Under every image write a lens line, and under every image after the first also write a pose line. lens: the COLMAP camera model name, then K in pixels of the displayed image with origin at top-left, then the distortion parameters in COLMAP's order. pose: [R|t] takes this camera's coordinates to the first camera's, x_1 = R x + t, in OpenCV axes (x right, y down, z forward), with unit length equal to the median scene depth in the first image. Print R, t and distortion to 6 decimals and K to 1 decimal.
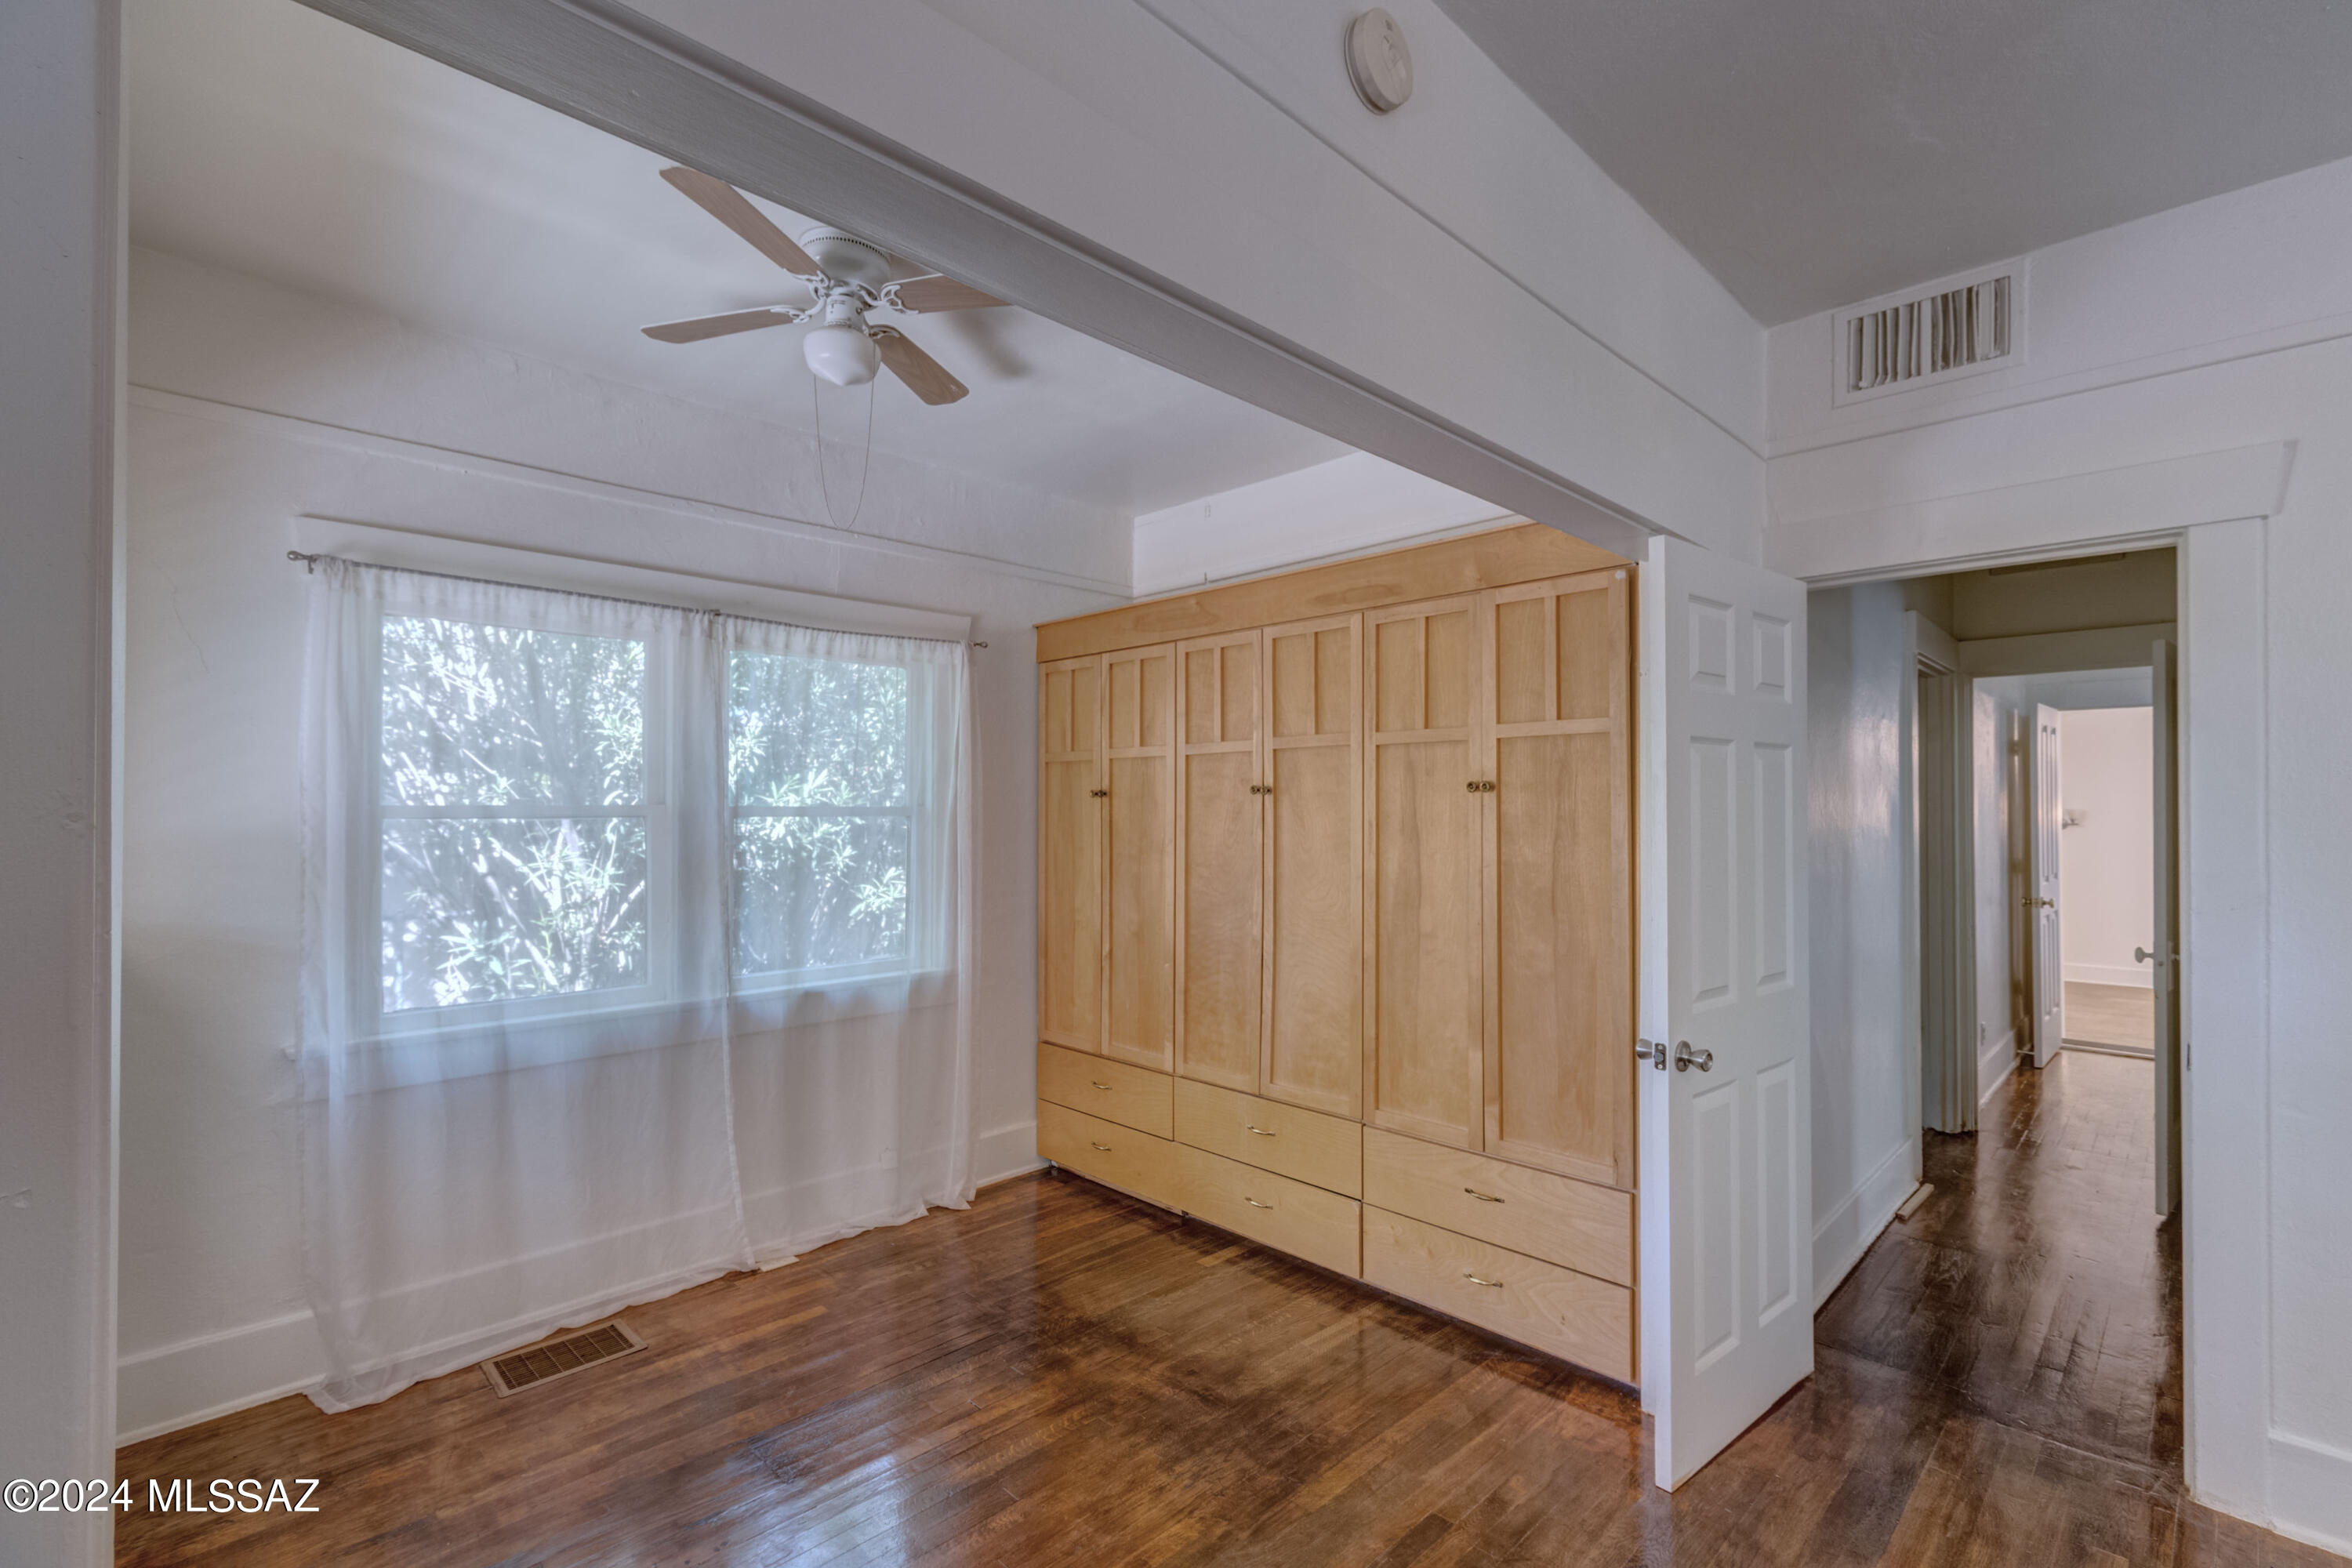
lens RADIAL K [[1046.3, 0, 1201.9], [0, 1046.3, 792.9], [0, 0, 1]] dist [0.000418, -0.000878]
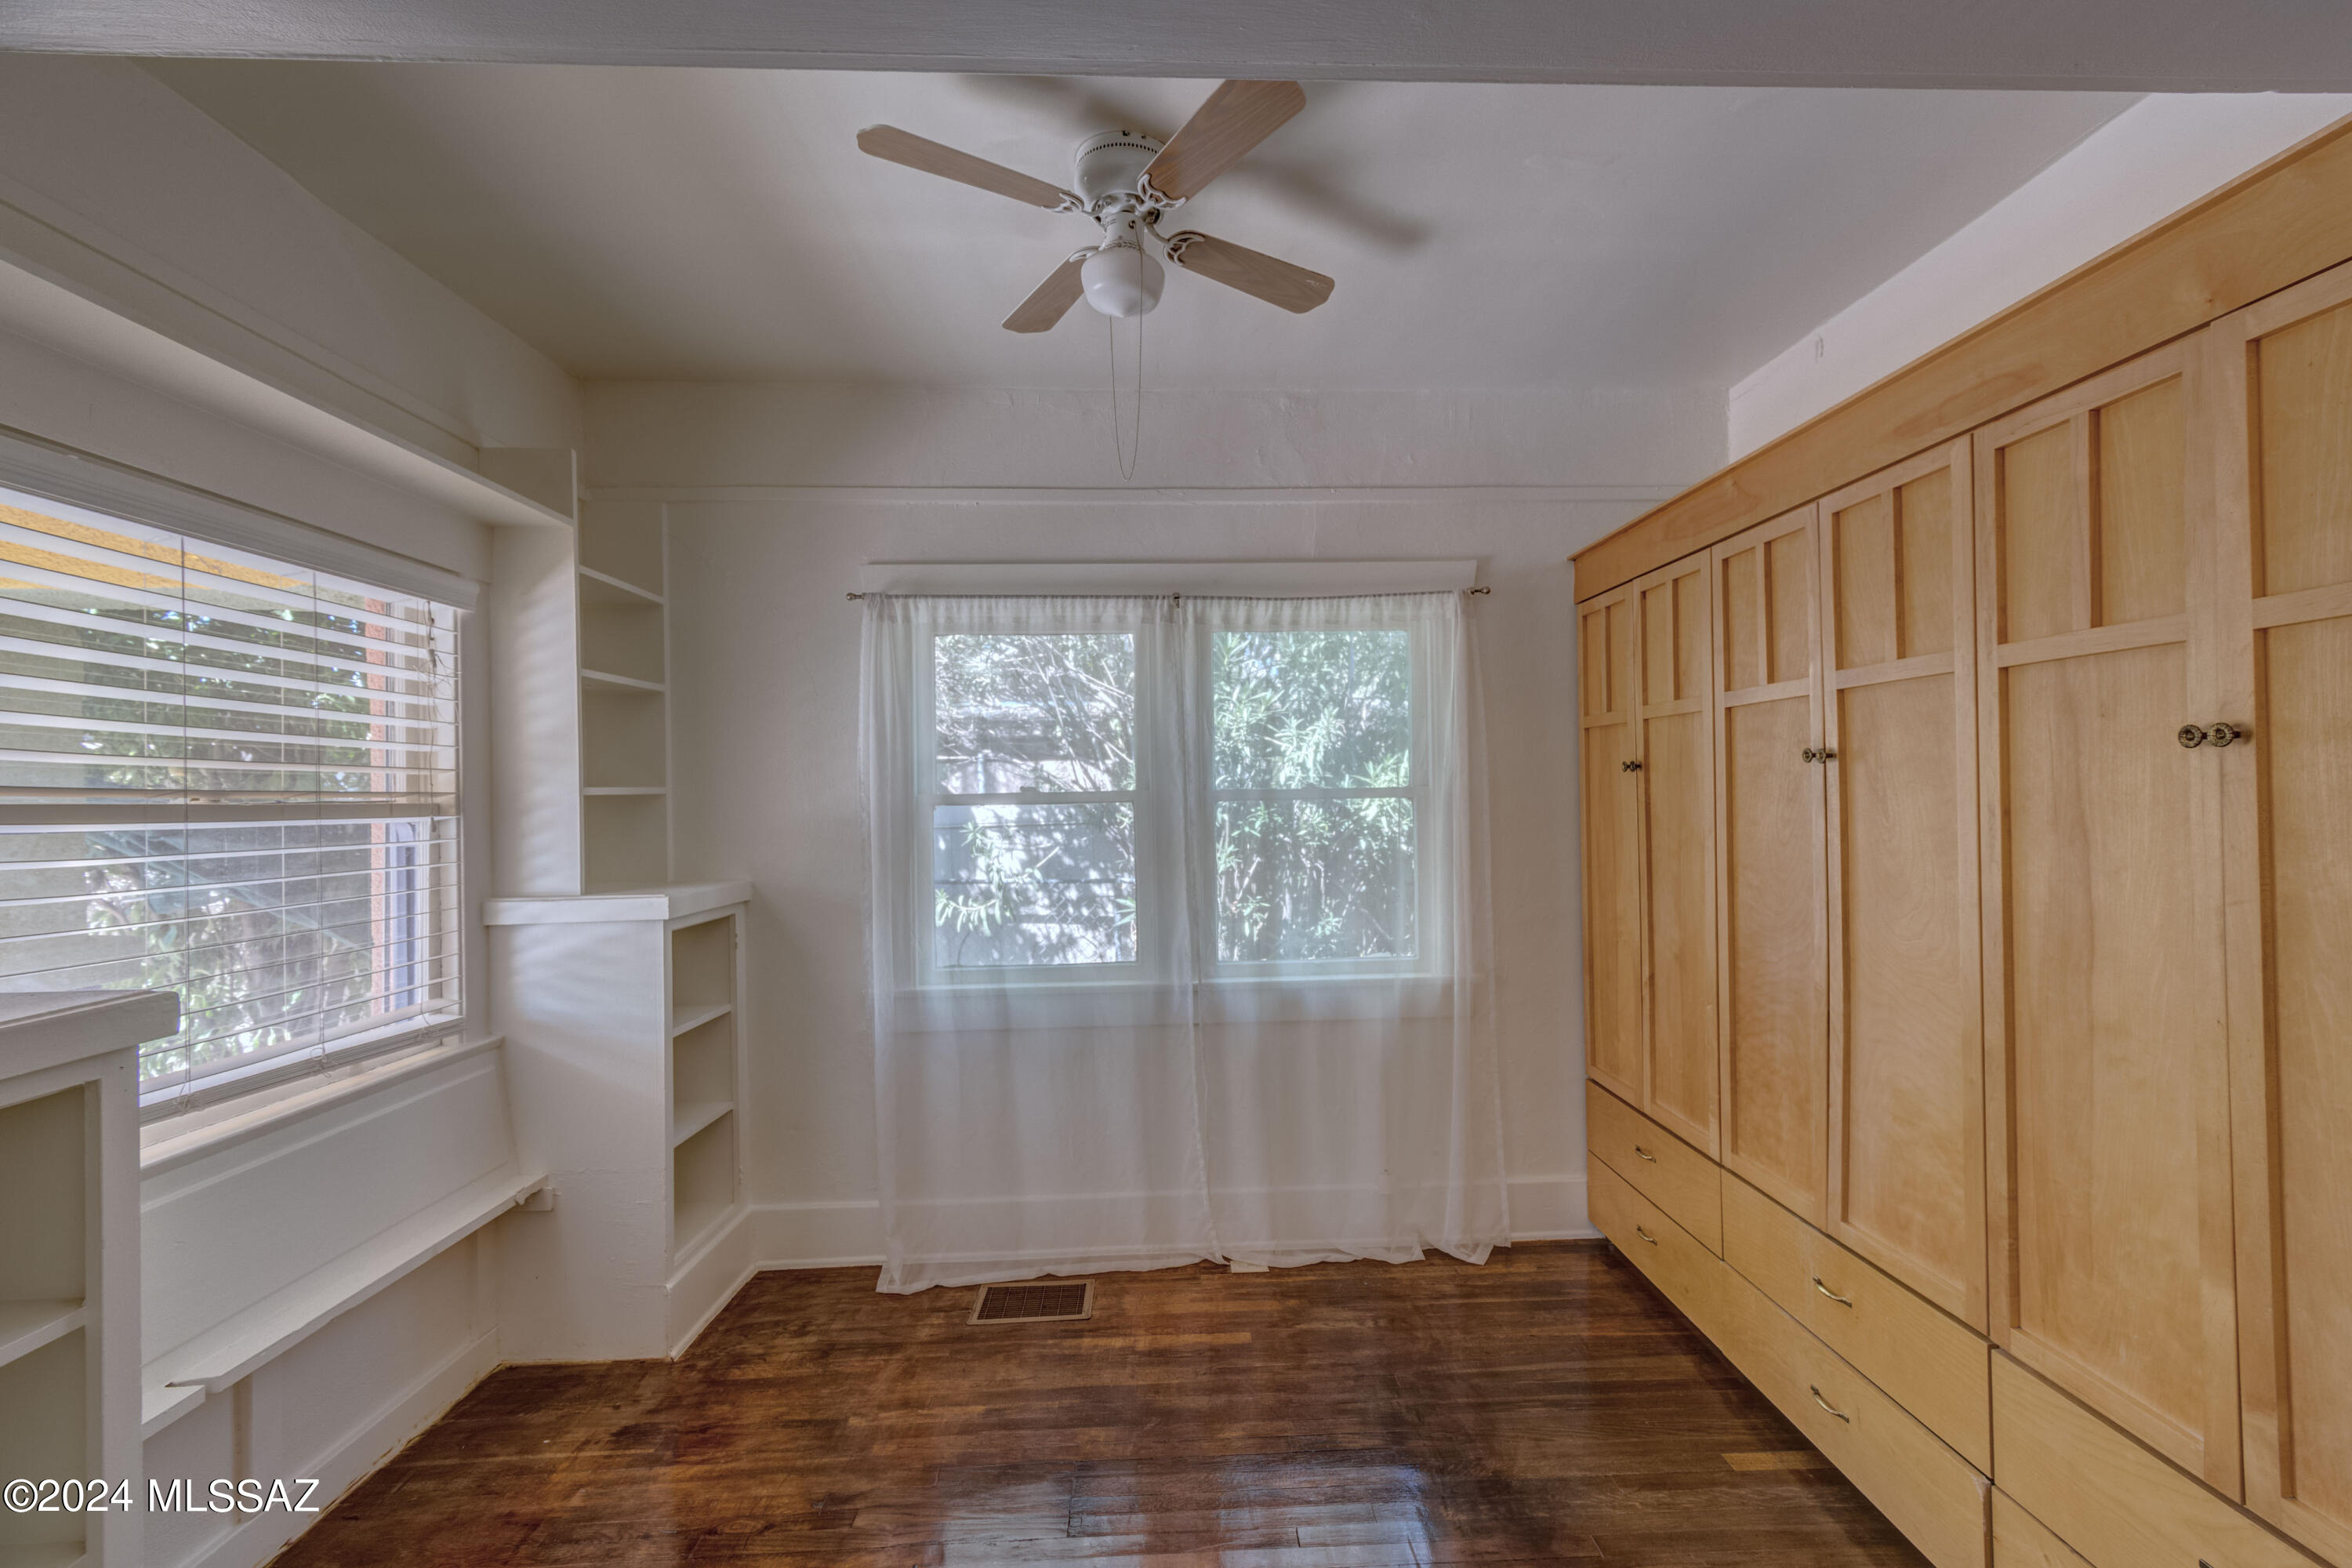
lens RADIAL K [[1024.9, 0, 1218.5], [0, 1024.9, 780.0], [0, 0, 1]] dist [0.006365, -0.000636]
pose [[0.734096, -0.017701, -0.678815, 0.224913], [0.026220, 0.999654, 0.002288, 0.001335], [0.678540, -0.019478, 0.734306, 0.310612]]
